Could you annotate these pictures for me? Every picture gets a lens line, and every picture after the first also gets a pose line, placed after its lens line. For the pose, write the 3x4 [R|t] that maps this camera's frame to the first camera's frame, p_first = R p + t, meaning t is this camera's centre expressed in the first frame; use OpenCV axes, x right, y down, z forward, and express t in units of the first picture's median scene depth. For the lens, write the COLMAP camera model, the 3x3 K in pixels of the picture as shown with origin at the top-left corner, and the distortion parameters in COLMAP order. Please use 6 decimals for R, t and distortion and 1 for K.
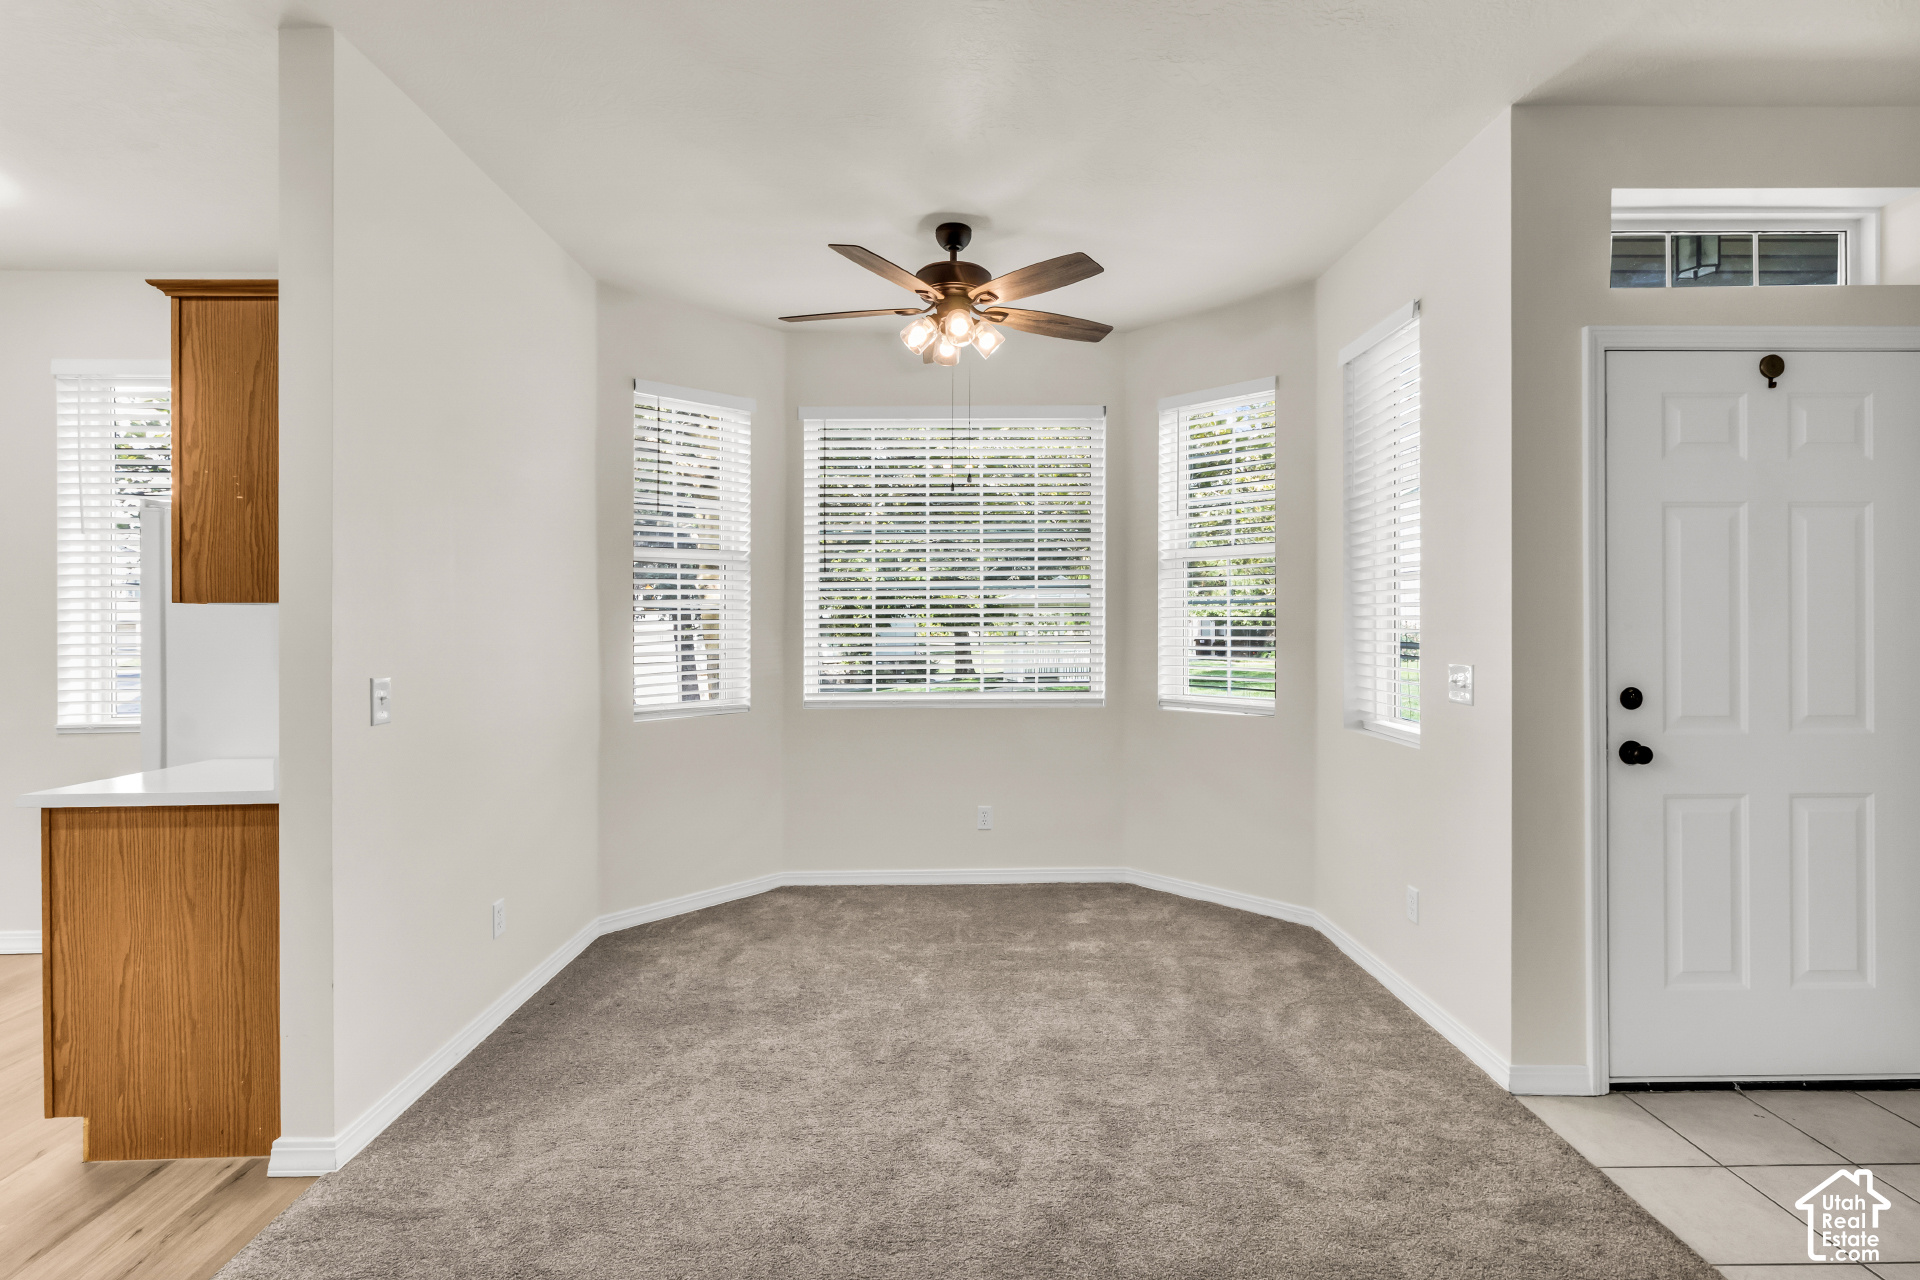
lens RADIAL K [[901.0, 0, 965.5], [0, 901.0, 627.0], [0, 0, 1]] dist [0.001003, 0.000563]
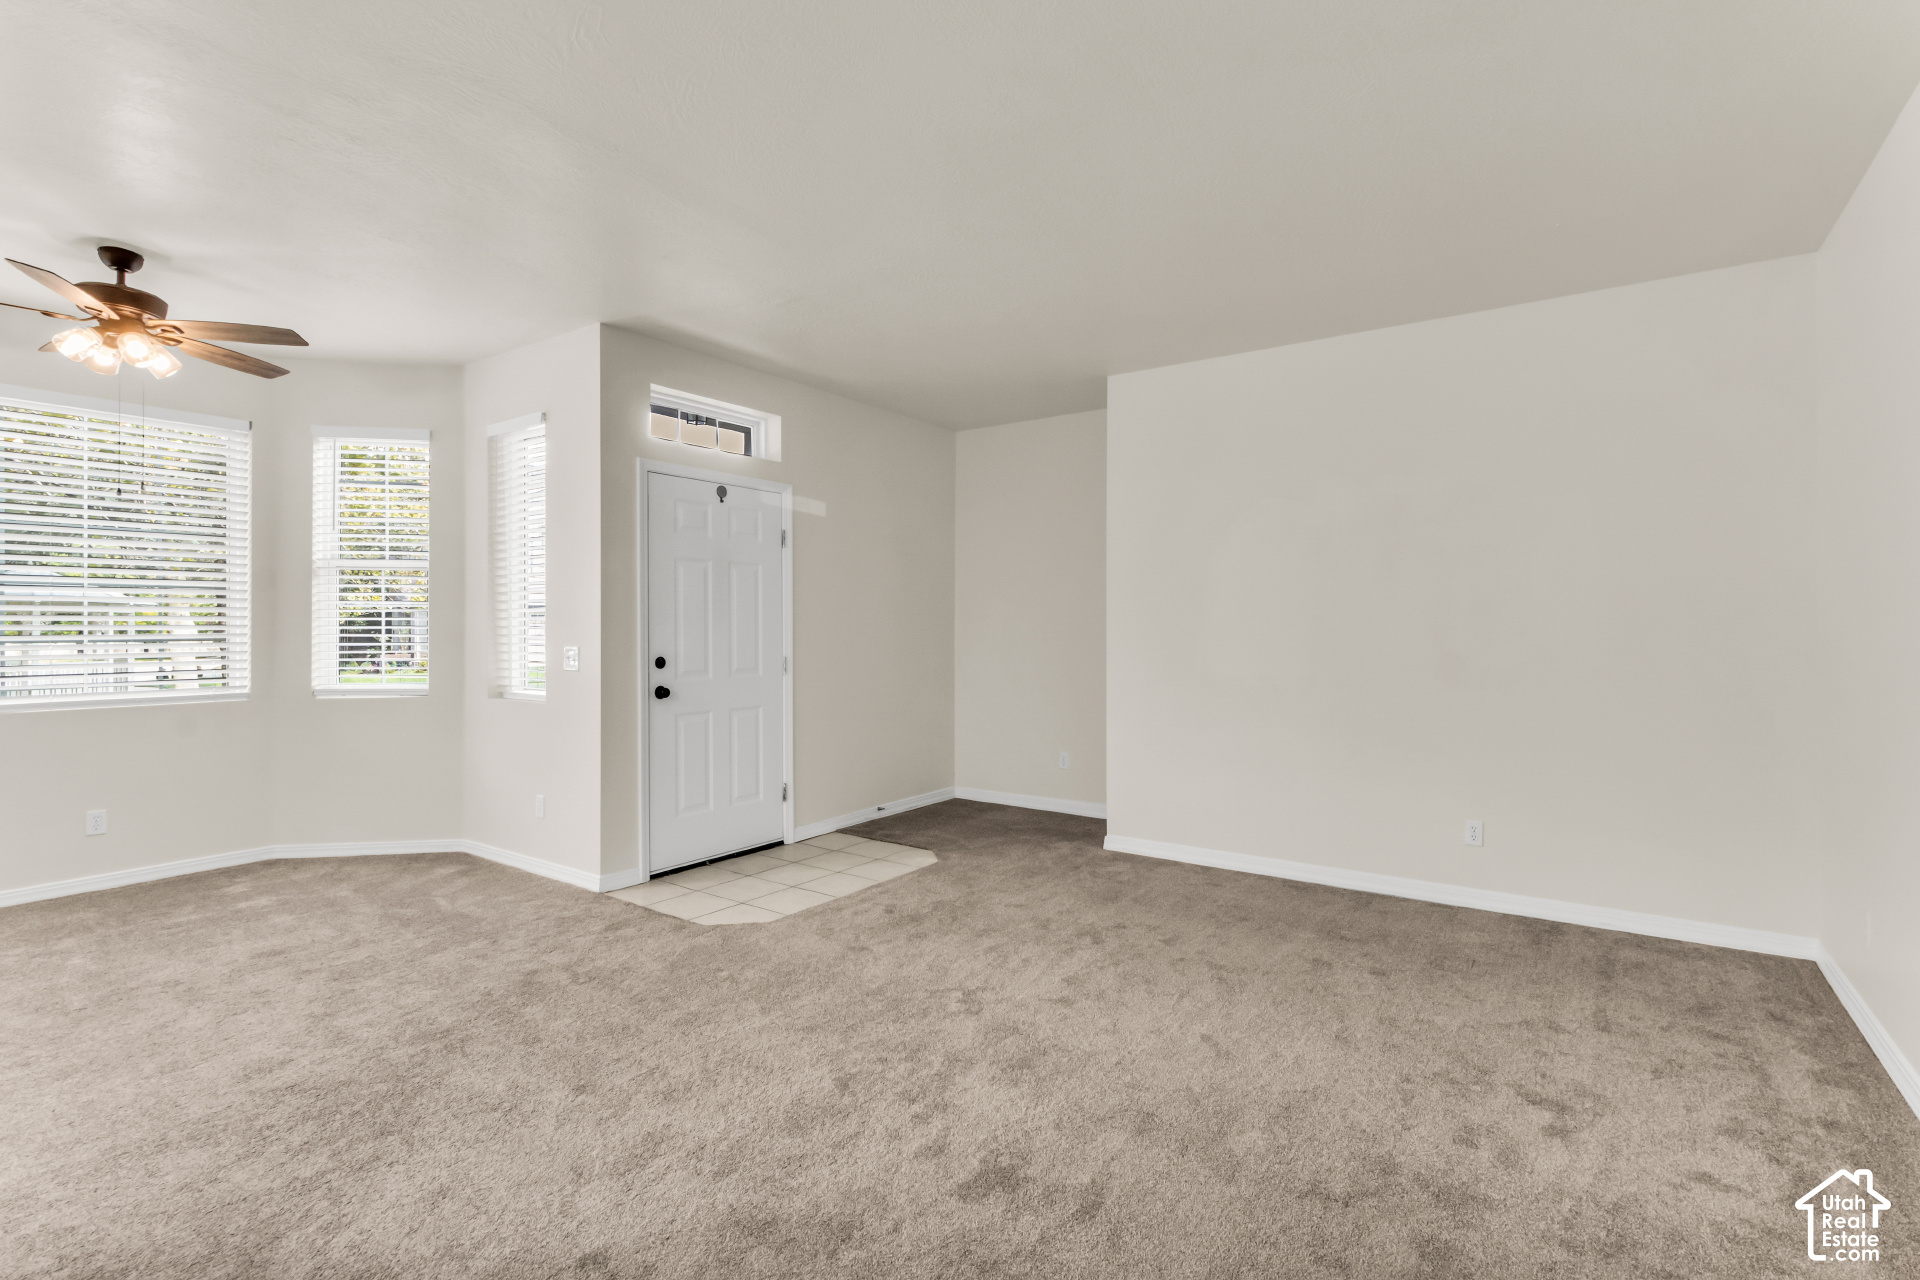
lens RADIAL K [[901.0, 0, 965.5], [0, 901.0, 627.0], [0, 0, 1]] dist [0.001003, 0.000563]
pose [[0.592428, 0.004017, 0.805614, -0.341063], [0.004630, 0.999954, -0.008391, 0.022997], [-0.805610, 0.008701, 0.592382, -0.539371]]
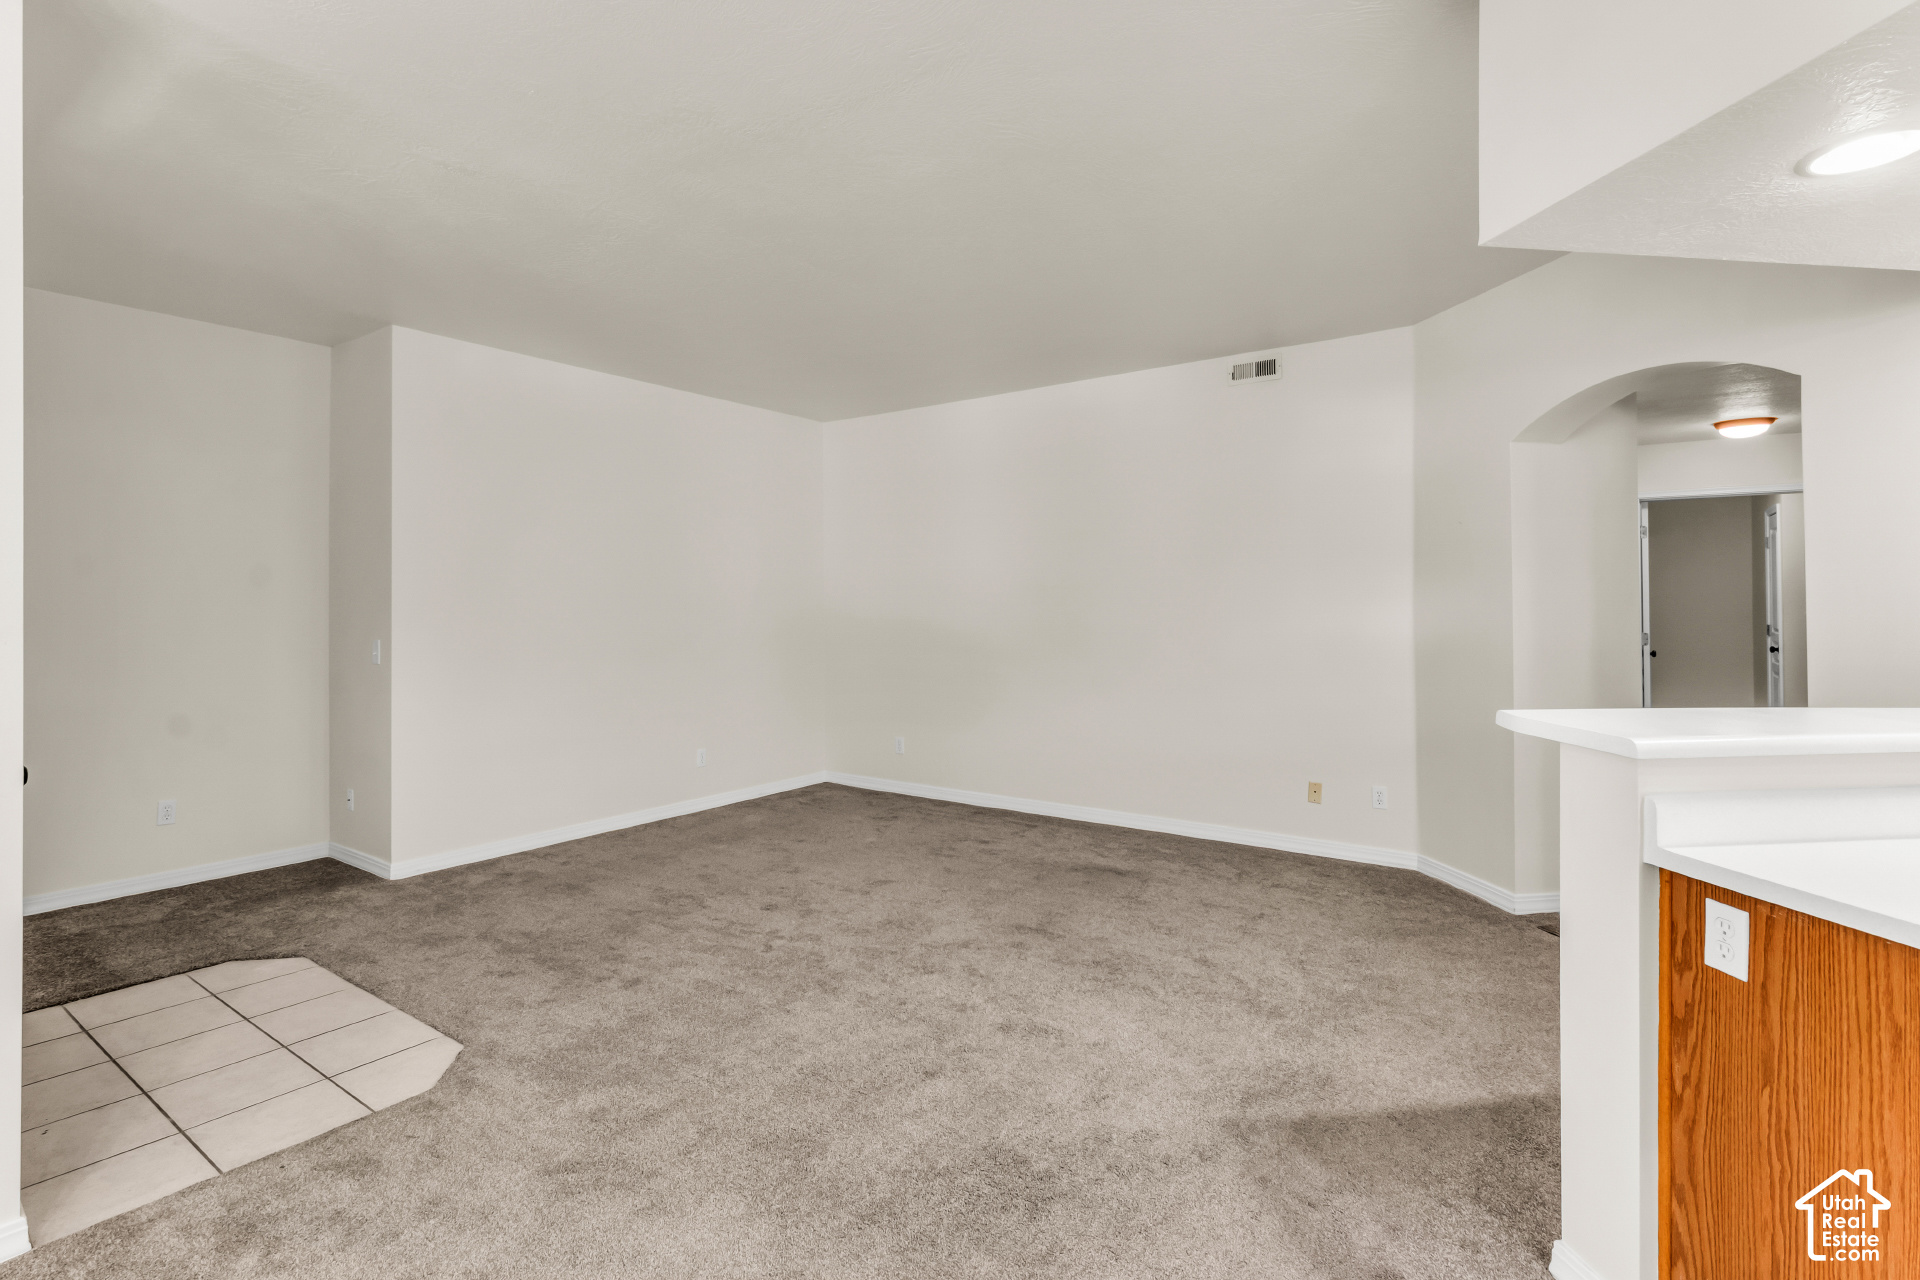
lens RADIAL K [[907.5, 0, 964.9], [0, 907.5, 599.5], [0, 0, 1]] dist [-0.000261, 0.000133]
pose [[-0.802276, 0.008605, 0.596892, -0.431195], [0.009764, 0.999951, -0.001292, -0.013134], [-0.596874, 0.004791, -0.802321, 1.038364]]
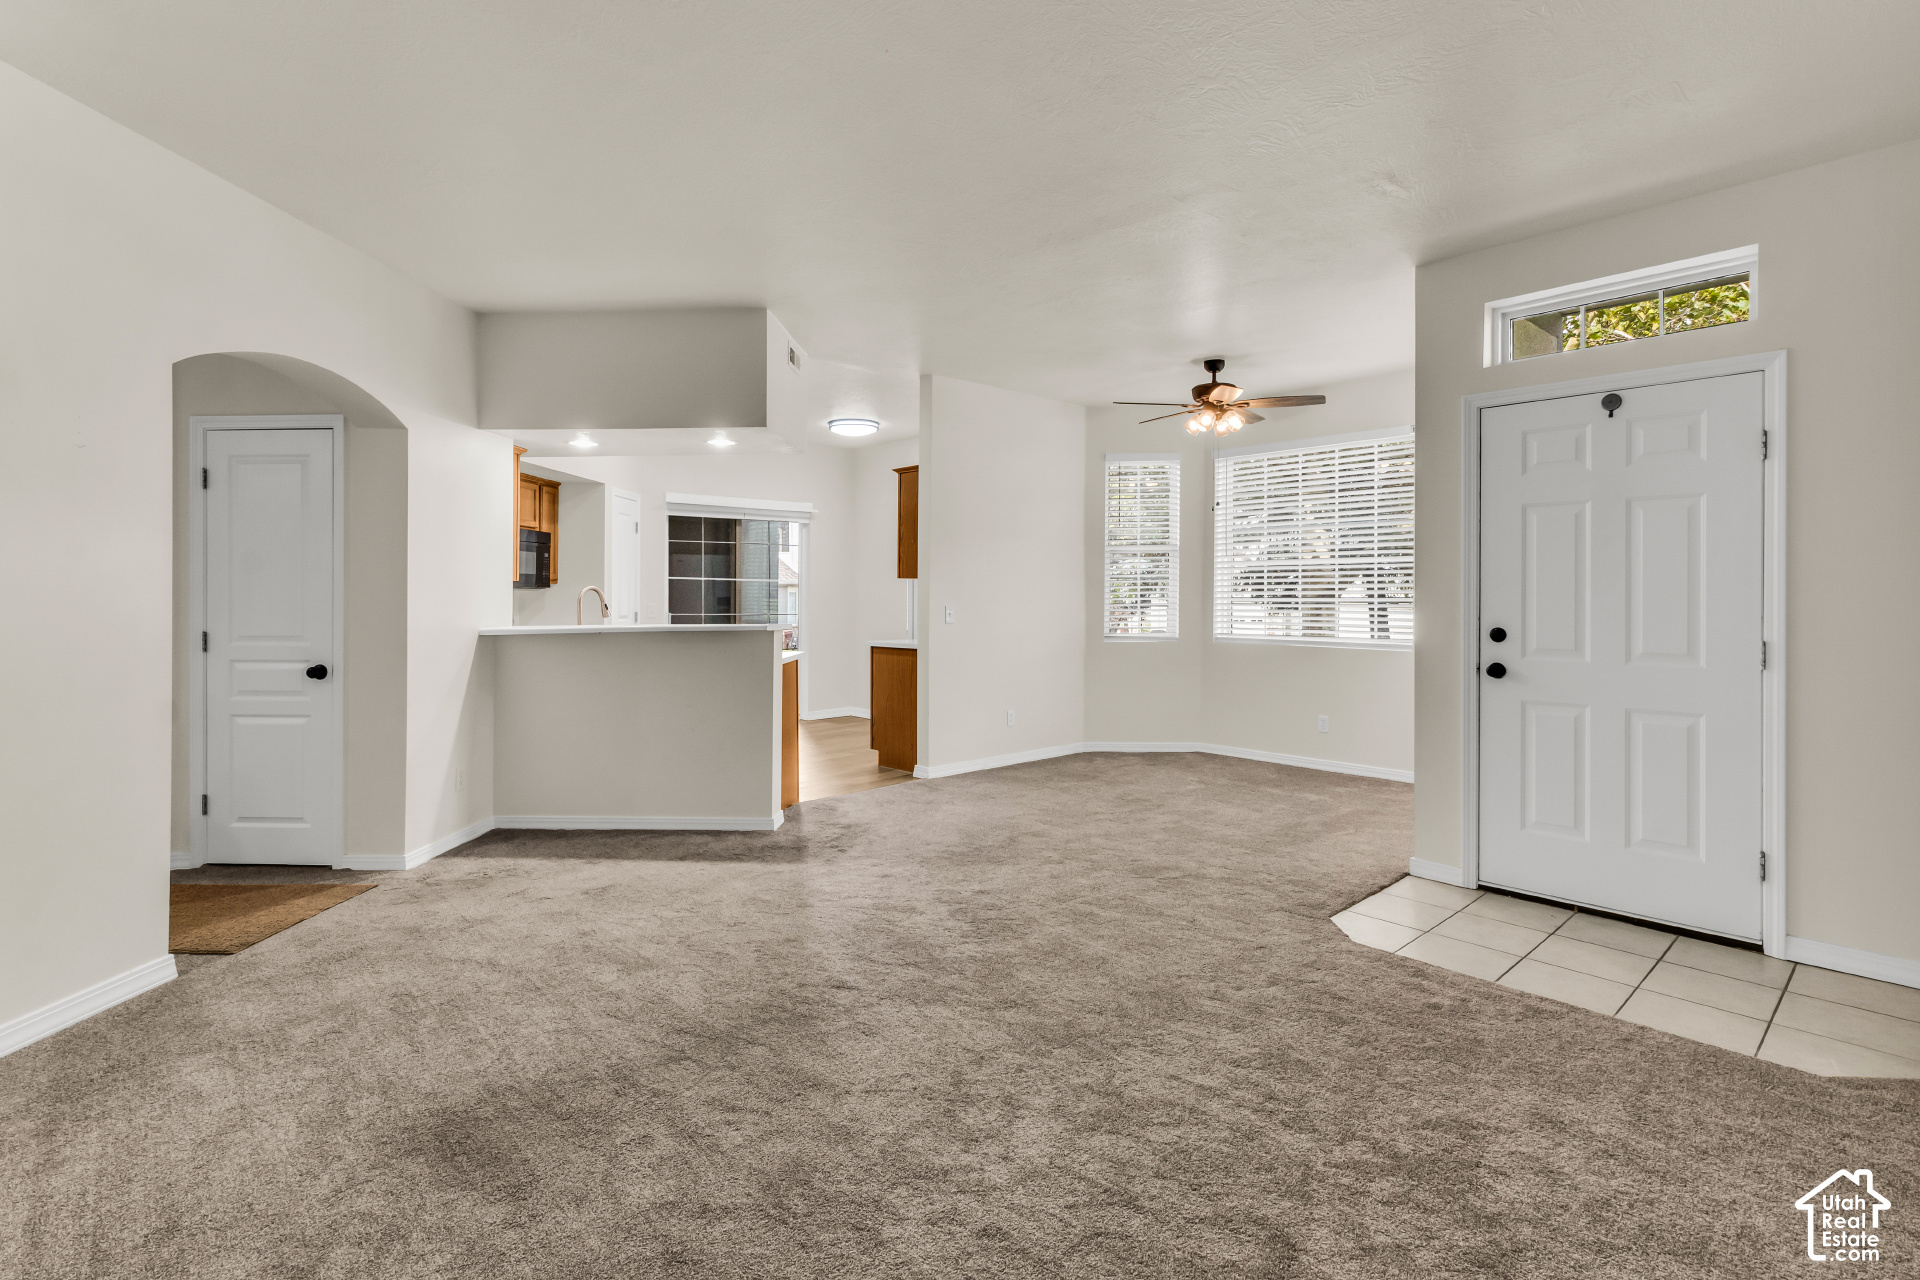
lens RADIAL K [[897.9, 0, 956.2], [0, 897.9, 595.1], [0, 0, 1]] dist [0.000612, 0.000079]
pose [[0.656634, 0.007537, -0.754172, 1.178997], [-0.011280, 0.999936, 0.000172, 0.020677], [0.754125, 0.008394, 0.656677, -0.628567]]
